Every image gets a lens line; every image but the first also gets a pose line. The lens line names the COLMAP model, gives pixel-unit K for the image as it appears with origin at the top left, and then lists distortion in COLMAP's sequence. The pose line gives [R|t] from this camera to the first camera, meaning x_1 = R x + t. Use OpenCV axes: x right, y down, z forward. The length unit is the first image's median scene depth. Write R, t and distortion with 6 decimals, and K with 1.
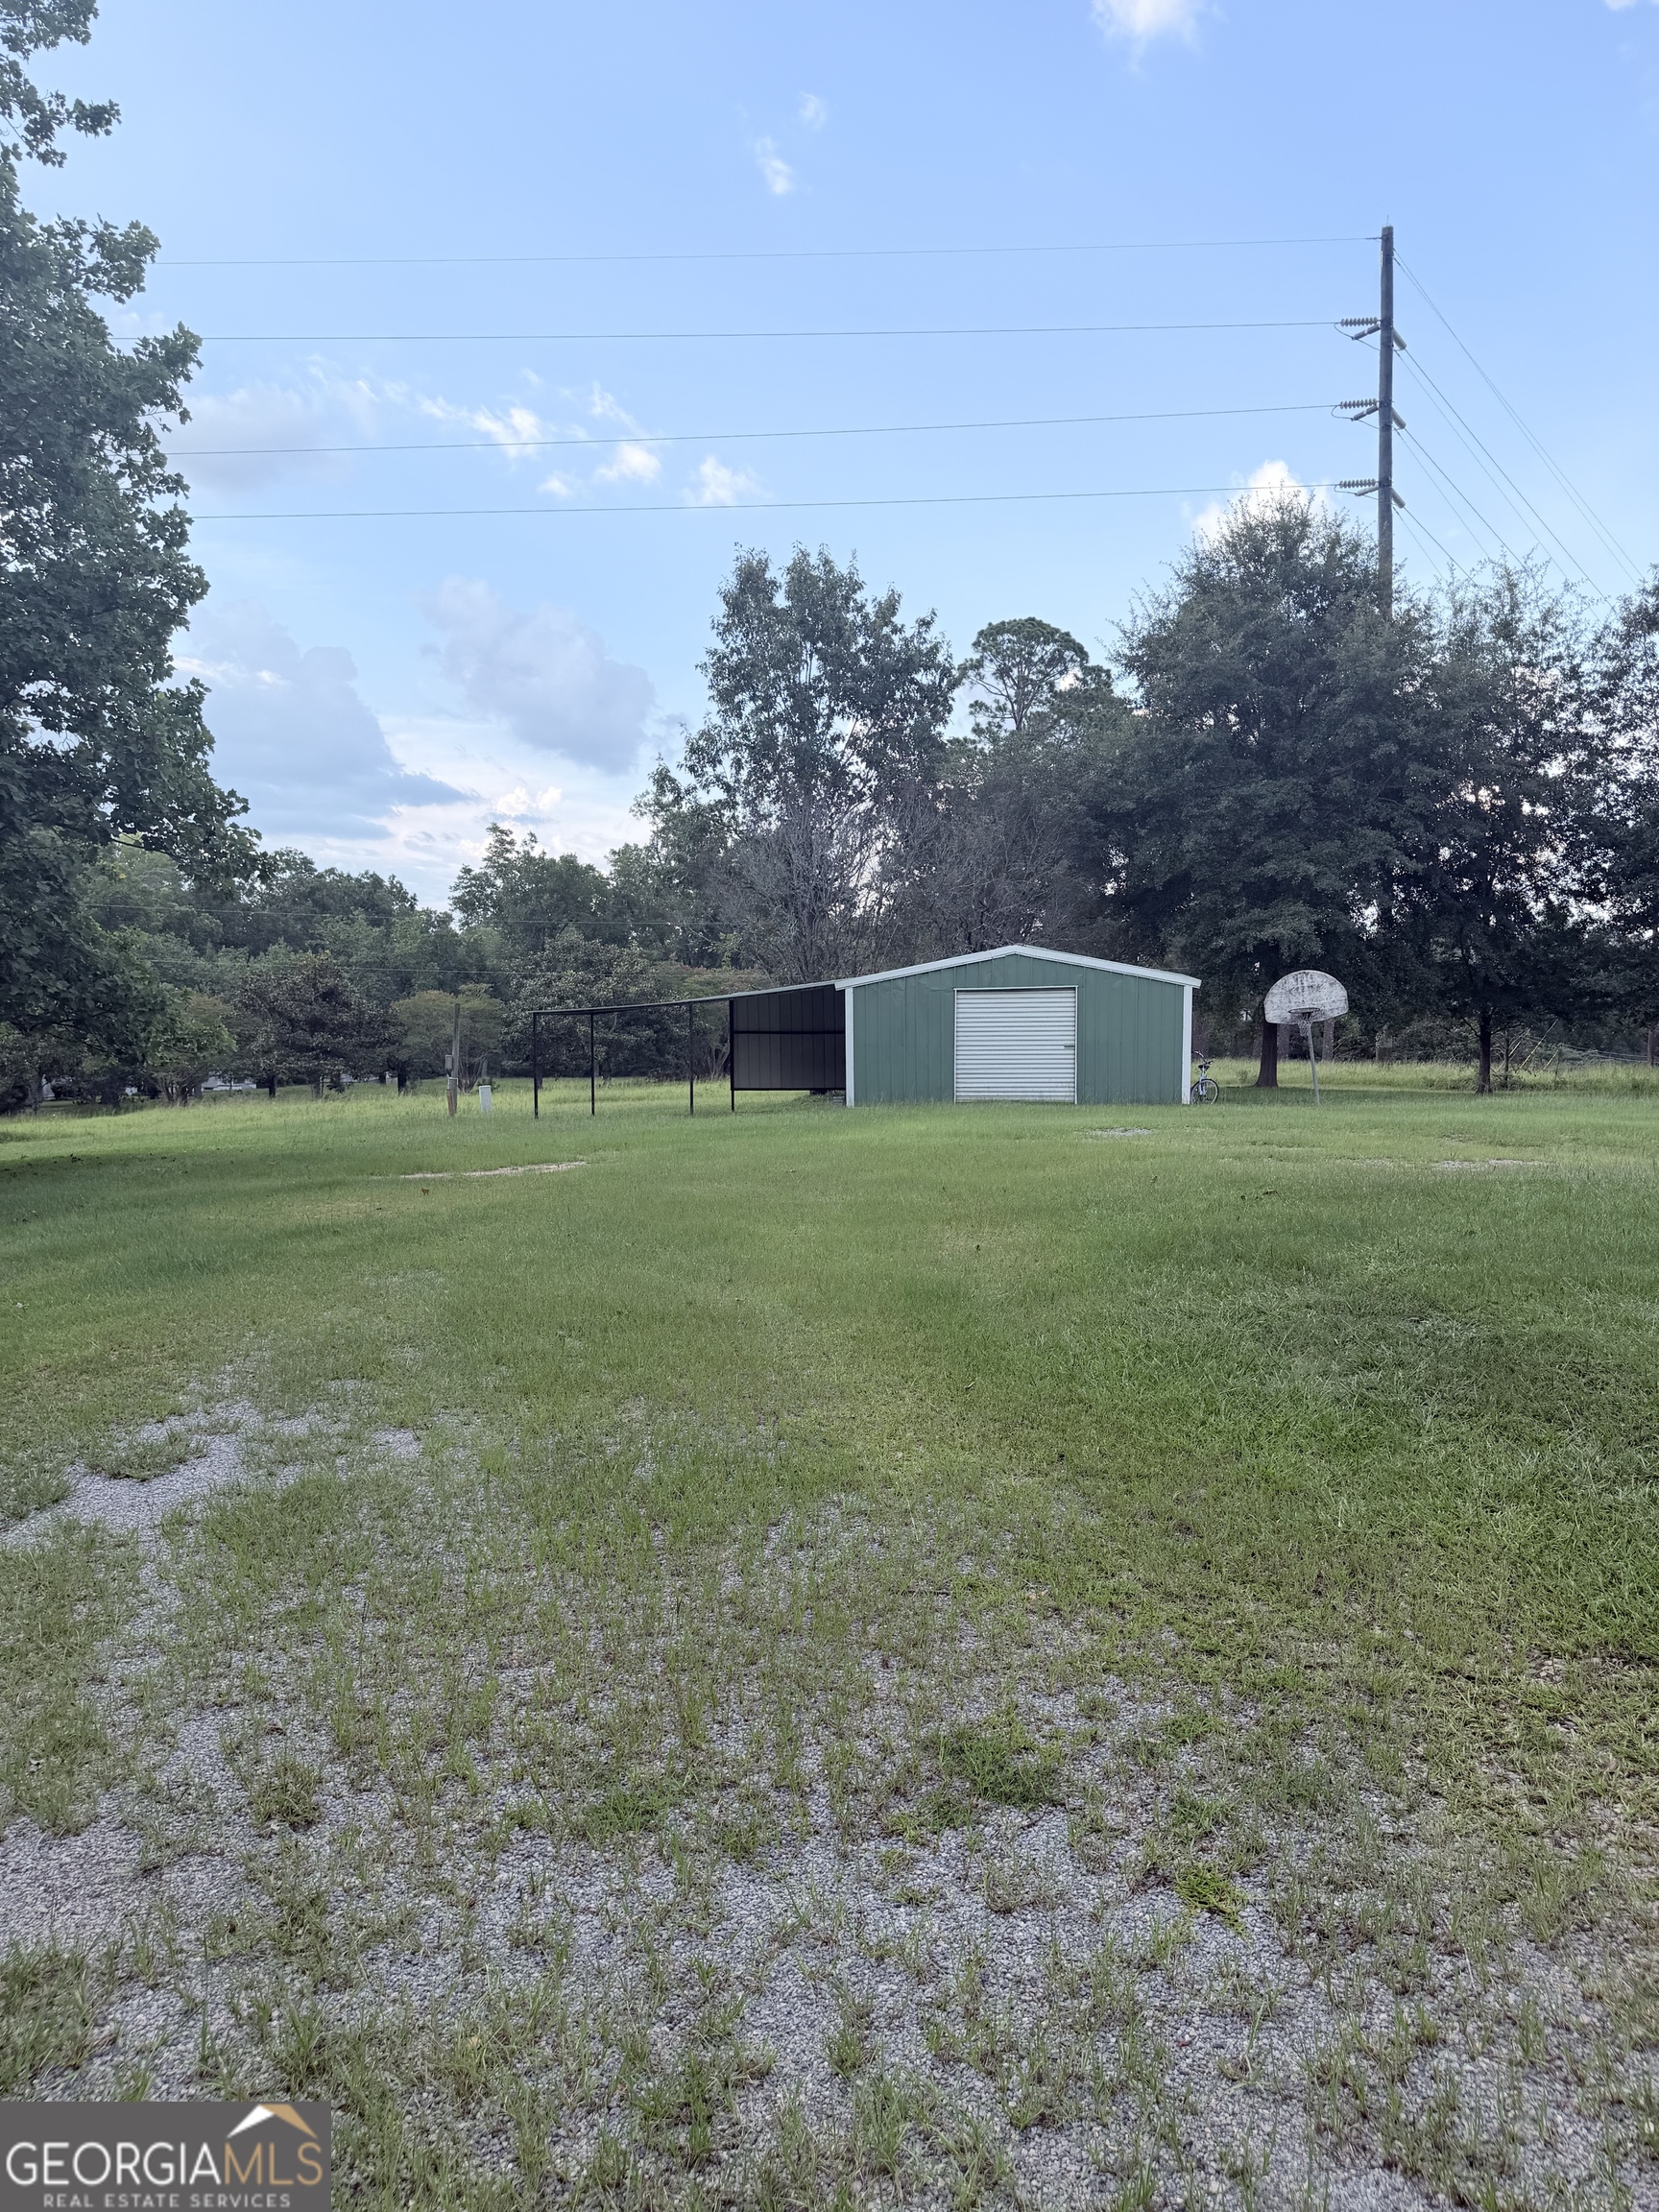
lens RADIAL K [[1569.7, 0, 824.6], [0, 1569.7, 1110.2], [0, 0, 1]] dist [0.047583, -0.056533]
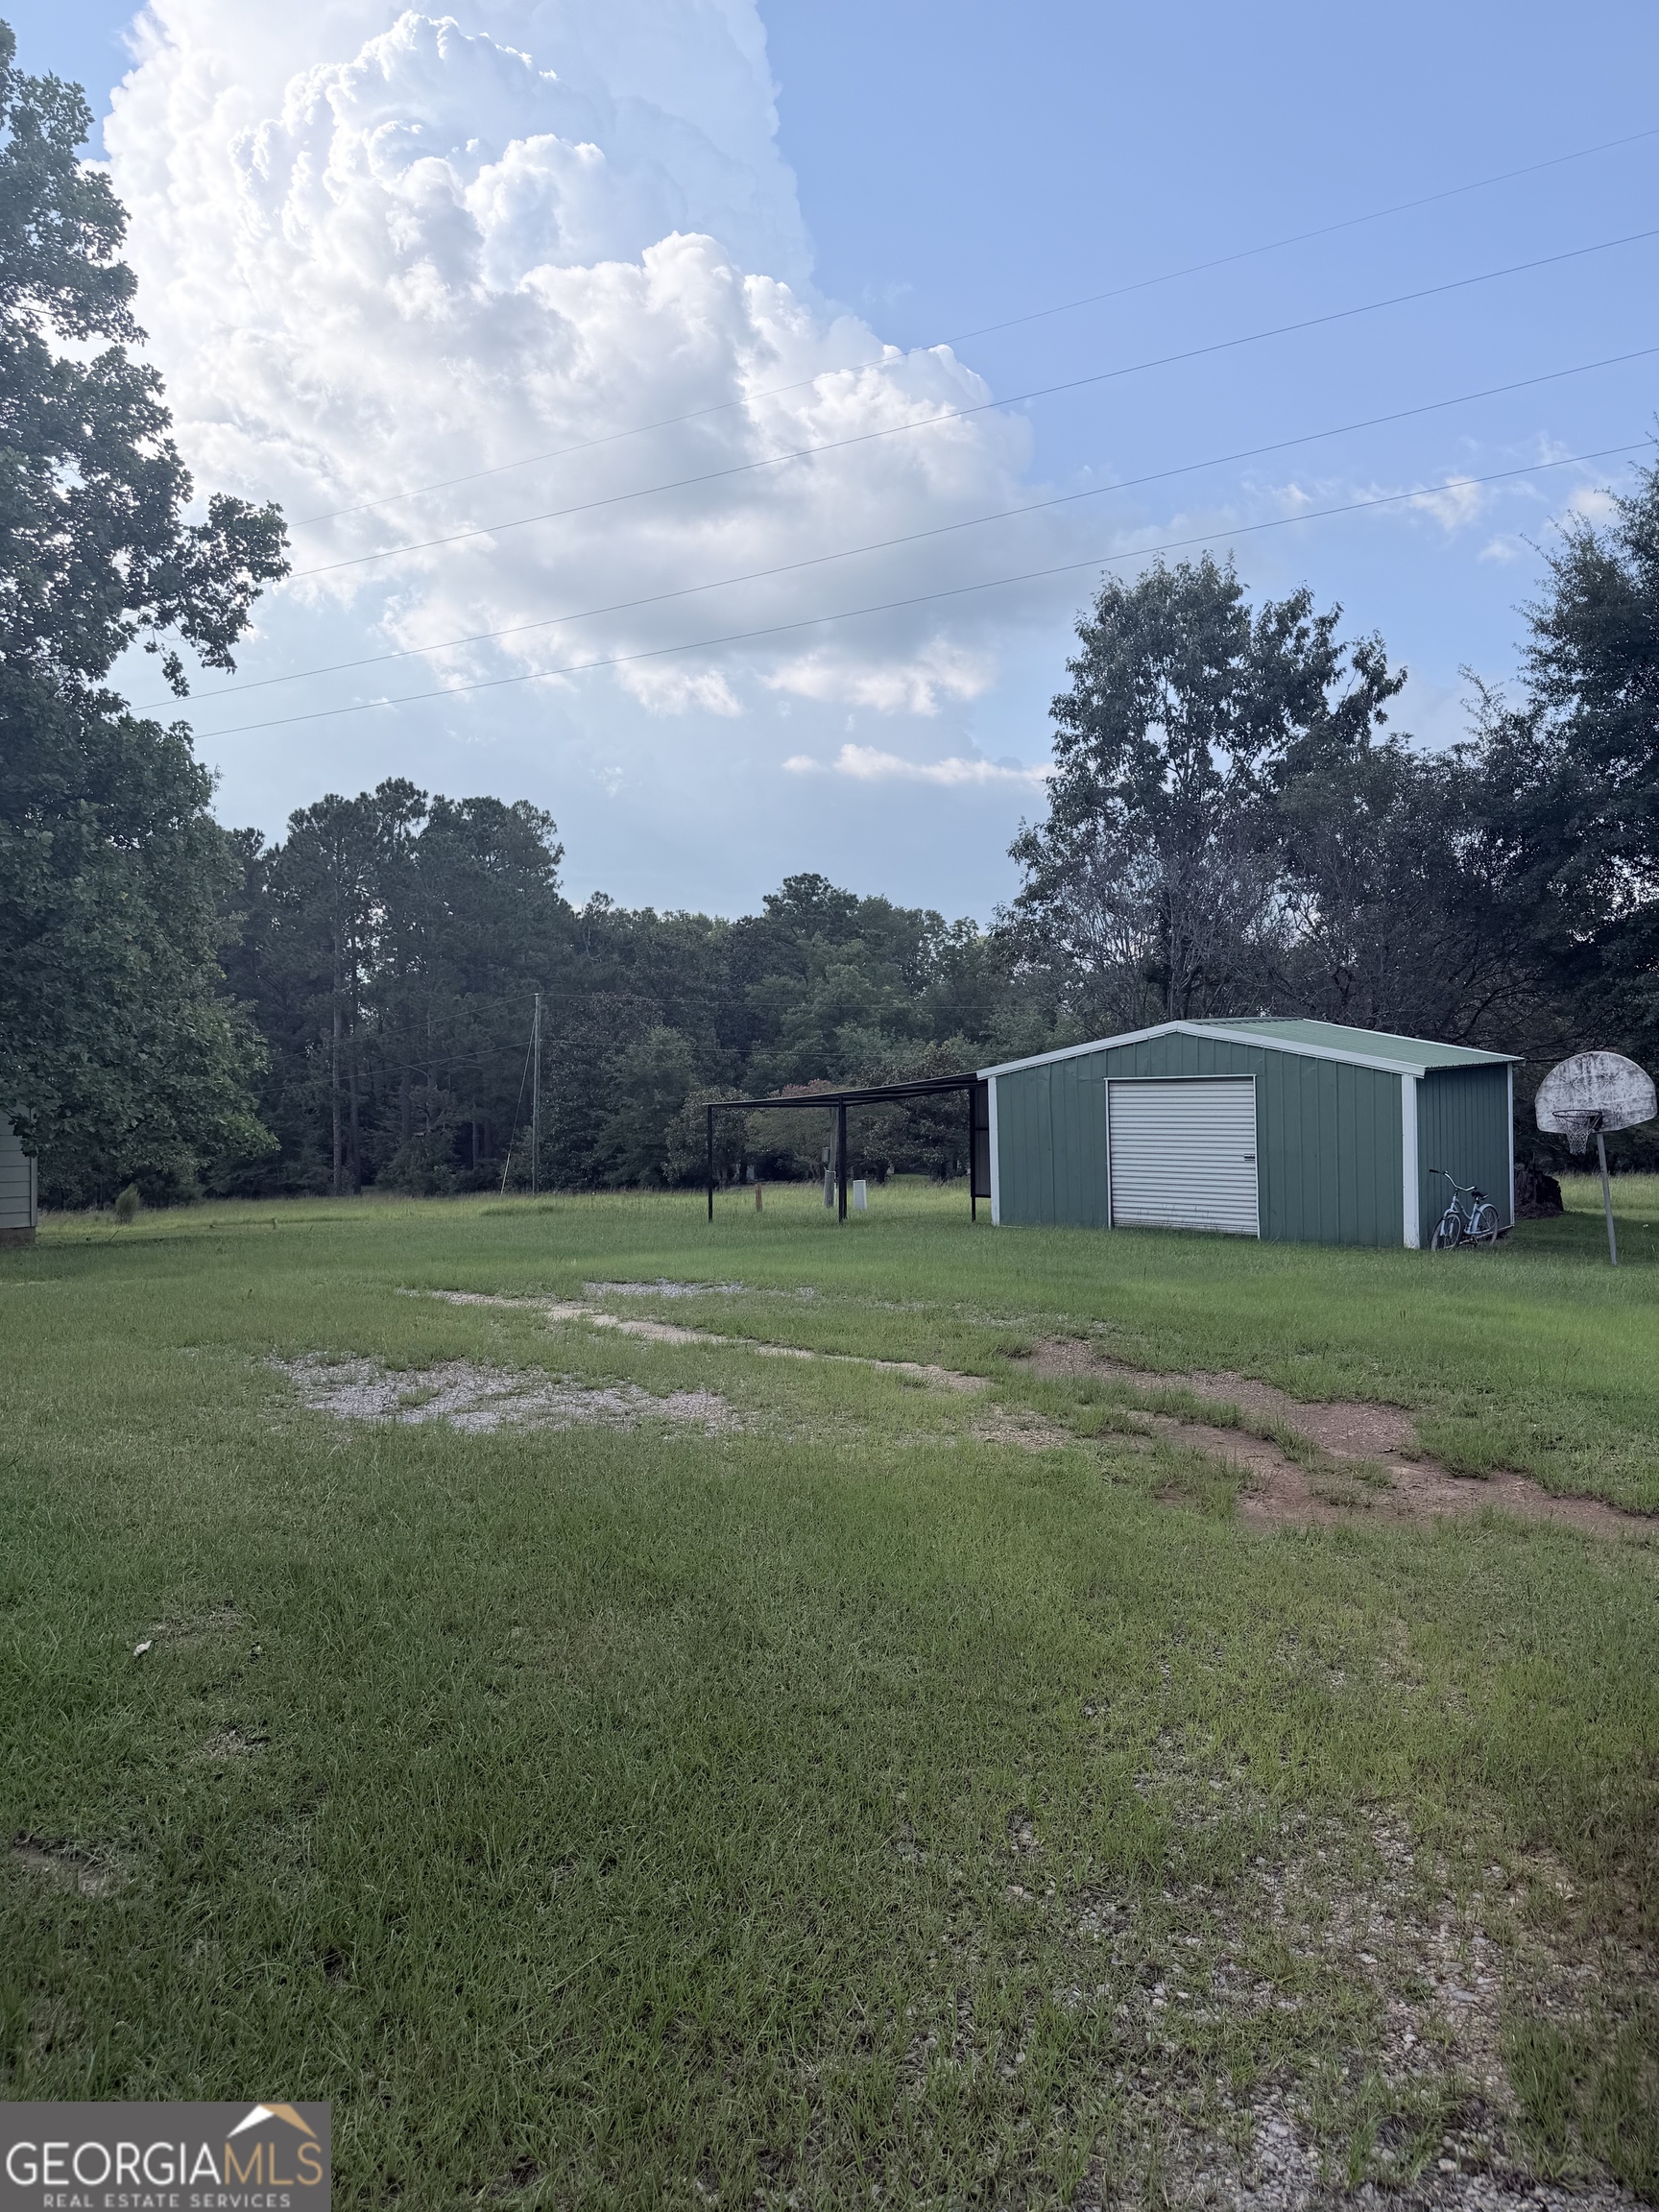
lens RADIAL K [[1569.7, 0, 830.2], [0, 1569.7, 1092.1], [0, 0, 1]] dist [0.047583, -0.056533]
pose [[0.831994, 0.006454, -0.554746, 0.395932], [-0.044763, 0.997453, -0.055529, -0.021457], [0.552975, 0.071032, 0.830164, 0.280614]]
